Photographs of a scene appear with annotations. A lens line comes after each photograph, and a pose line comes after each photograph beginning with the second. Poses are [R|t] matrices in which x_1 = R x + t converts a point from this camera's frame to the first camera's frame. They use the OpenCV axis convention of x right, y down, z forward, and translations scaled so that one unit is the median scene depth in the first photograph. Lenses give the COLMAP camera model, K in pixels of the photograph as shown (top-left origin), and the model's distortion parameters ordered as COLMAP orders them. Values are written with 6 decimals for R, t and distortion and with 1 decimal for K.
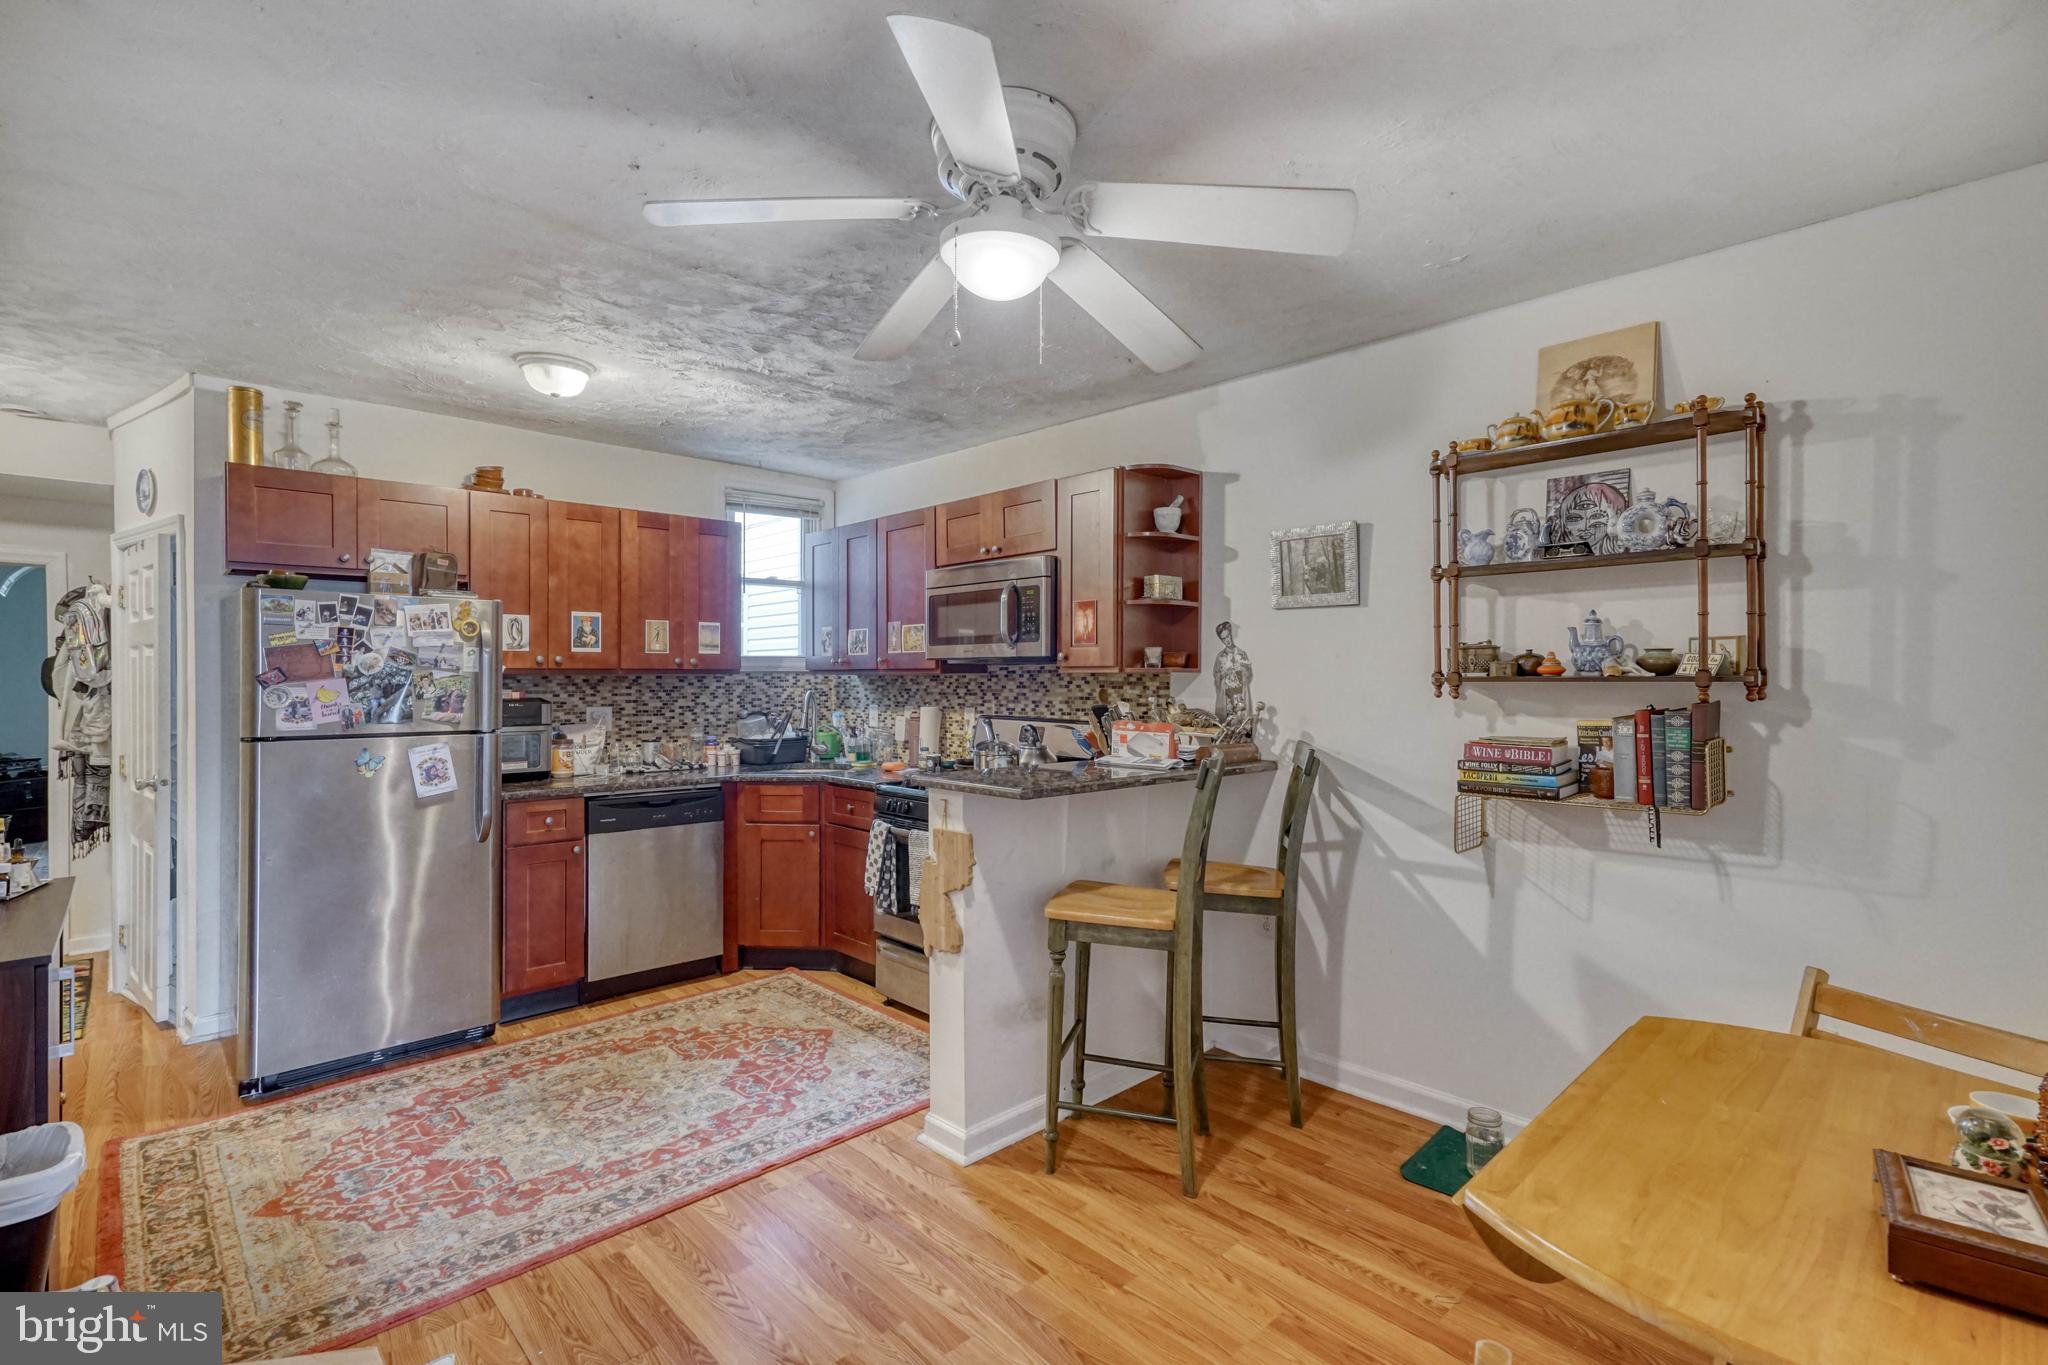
lens RADIAL K [[939.2, 0, 1004.6], [0, 939.2, 674.7], [0, 0, 1]] dist [0.012091, 0.001515]
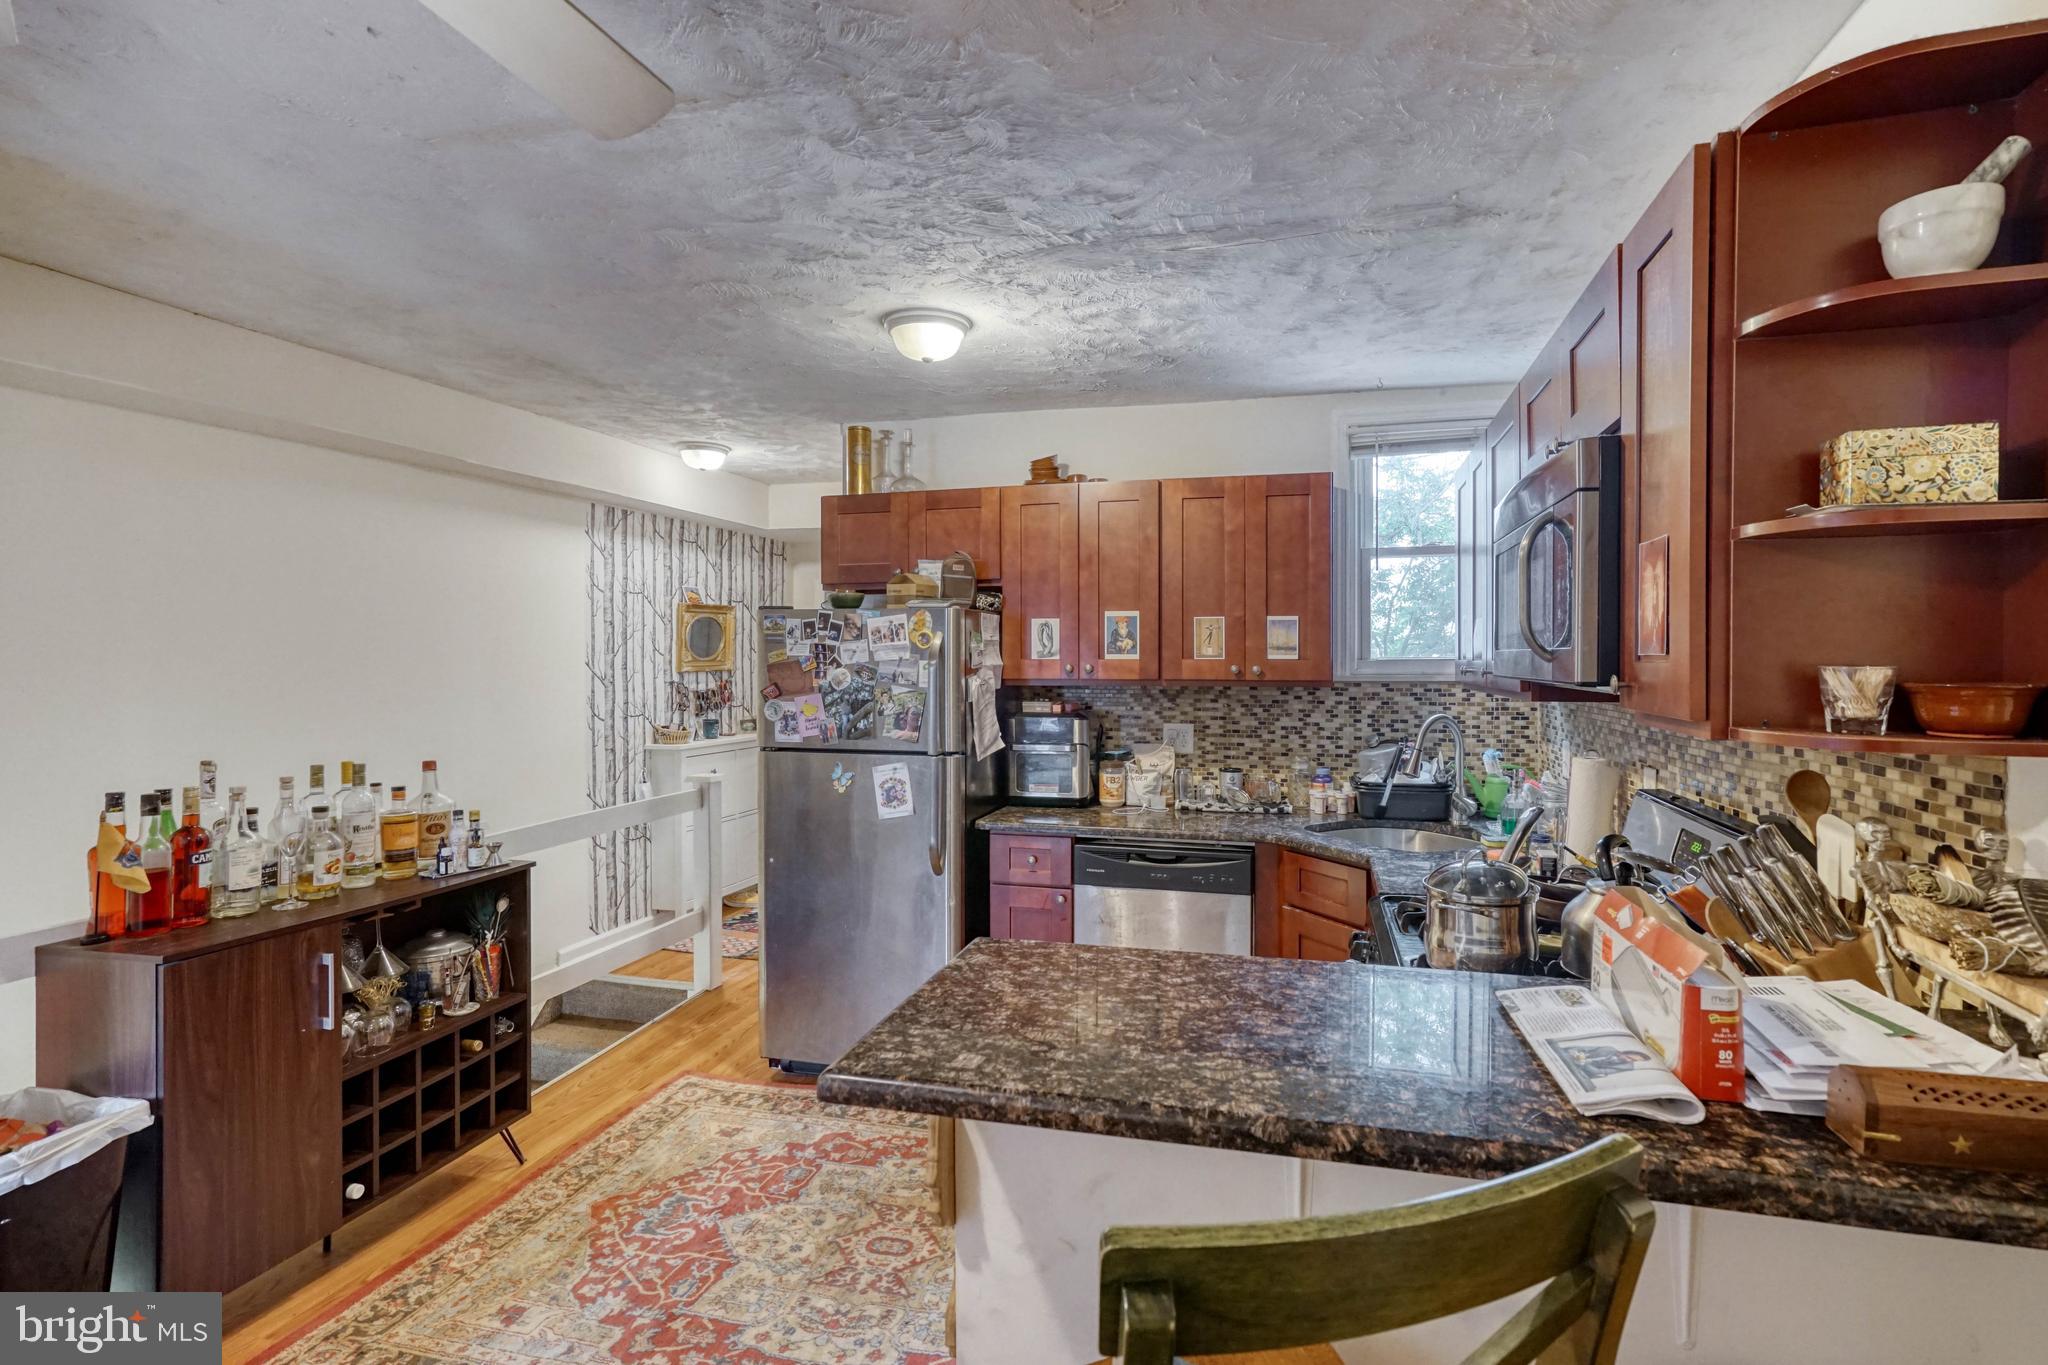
lens RADIAL K [[939.2, 0, 1098.0], [0, 939.2, 663.9], [0, 0, 1]] dist [0.012091, 0.001515]
pose [[0.554515, 0.006833, -0.832146, 0.263815], [0.001156, 0.999959, 0.008981, -0.031086], [0.832173, -0.005942, 0.554484, 0.579177]]
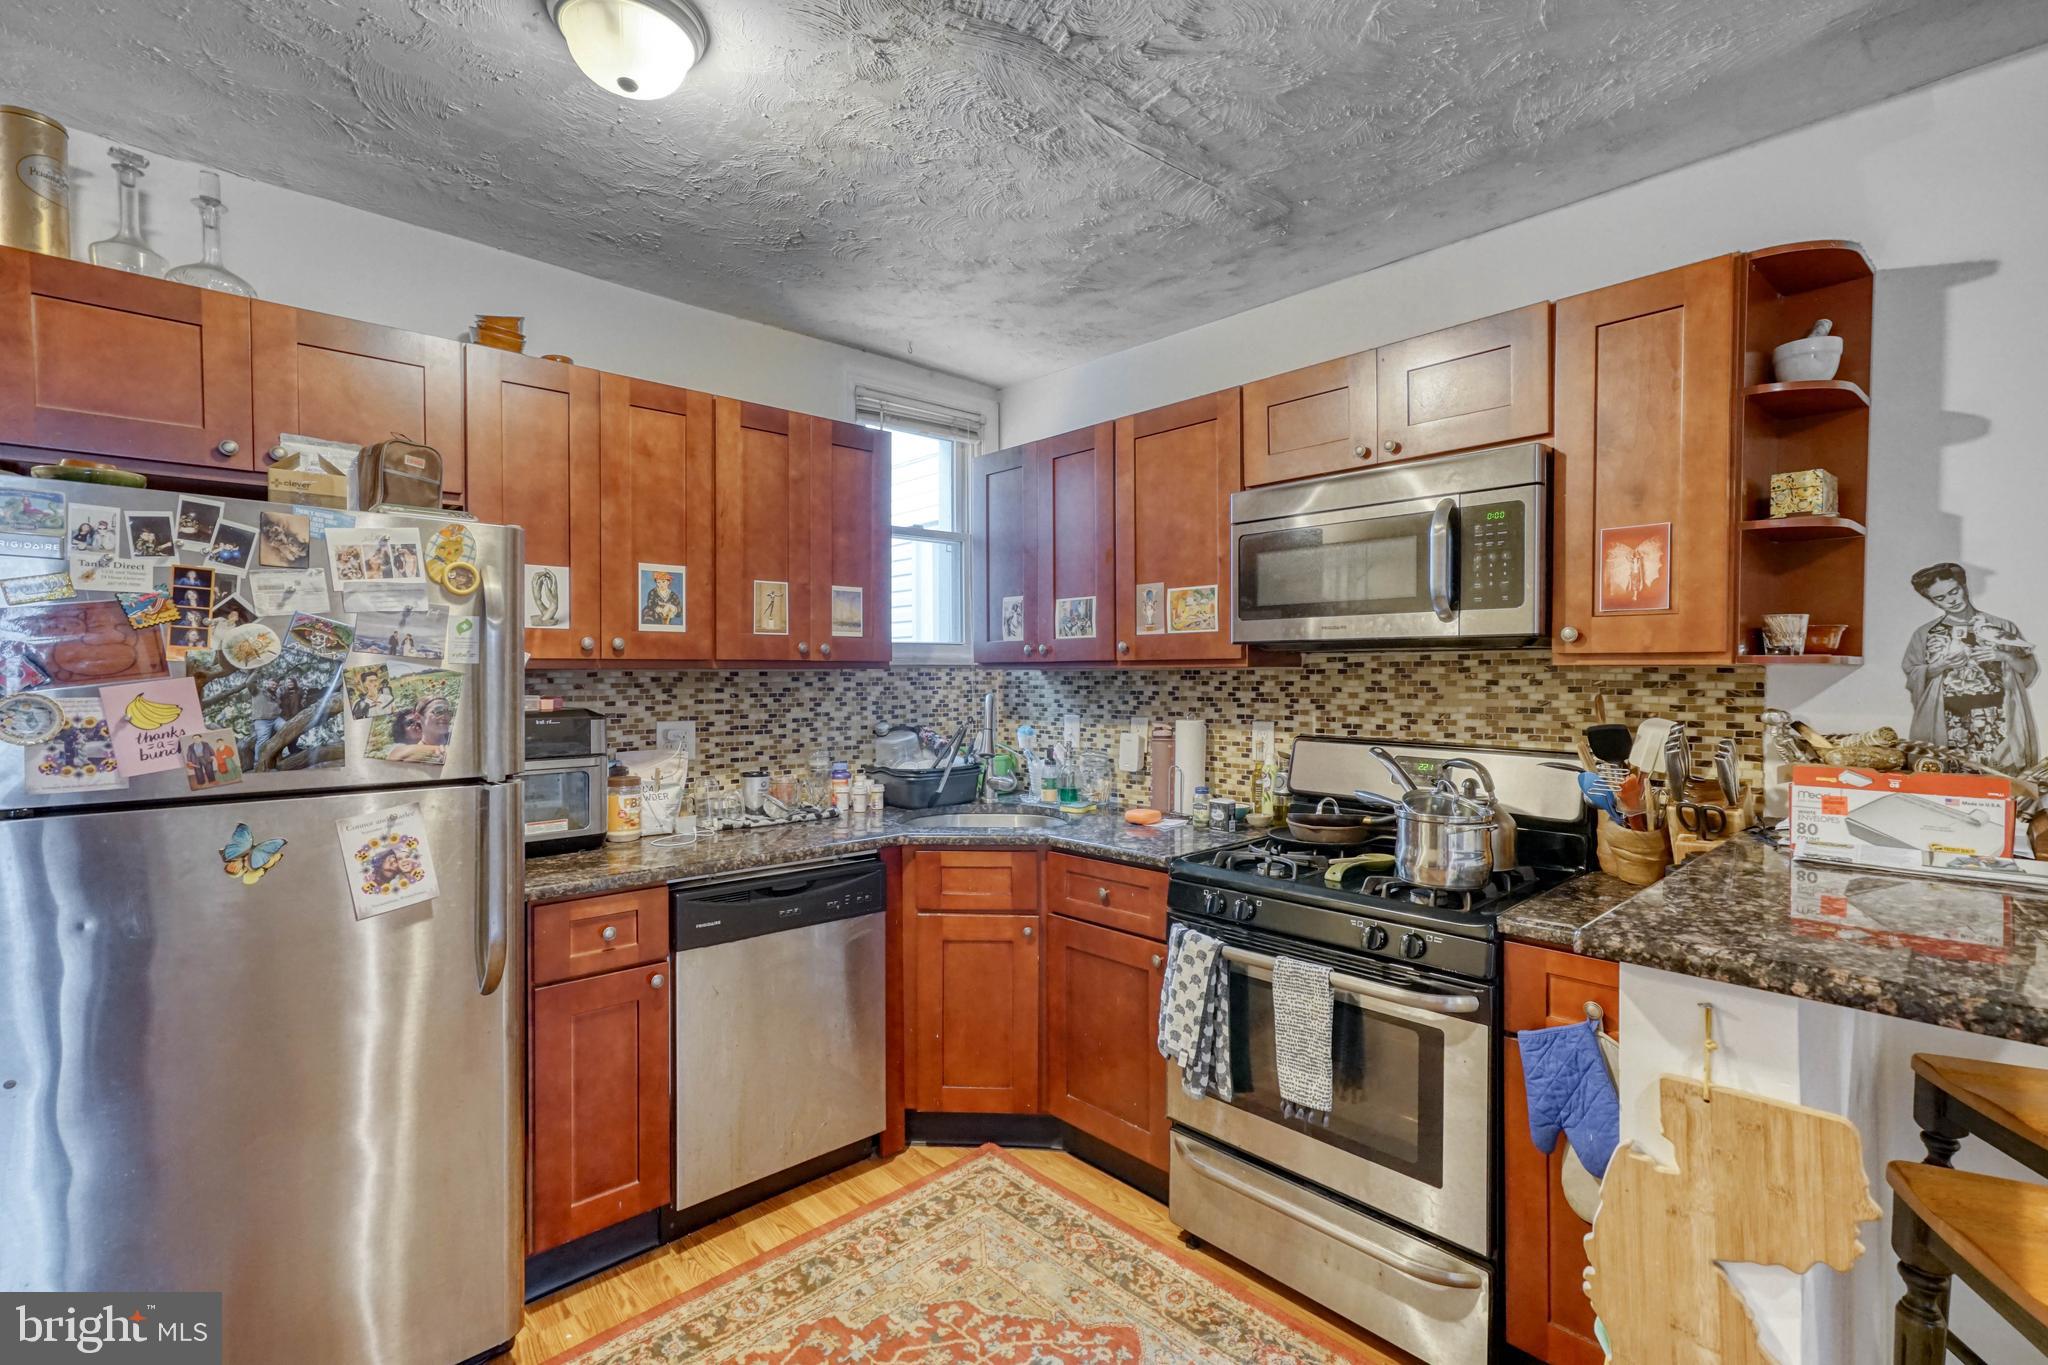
lens RADIAL K [[939.2, 0, 1002.5], [0, 939.2, 682.1], [0, 0, 1]] dist [0.012091, 0.001515]
pose [[0.999857, -0.000544, -0.016910, -0.243090], [0.000749, 0.999926, 0.012113, 0.000840], [0.016903, -0.012124, 0.999784, 0.452310]]
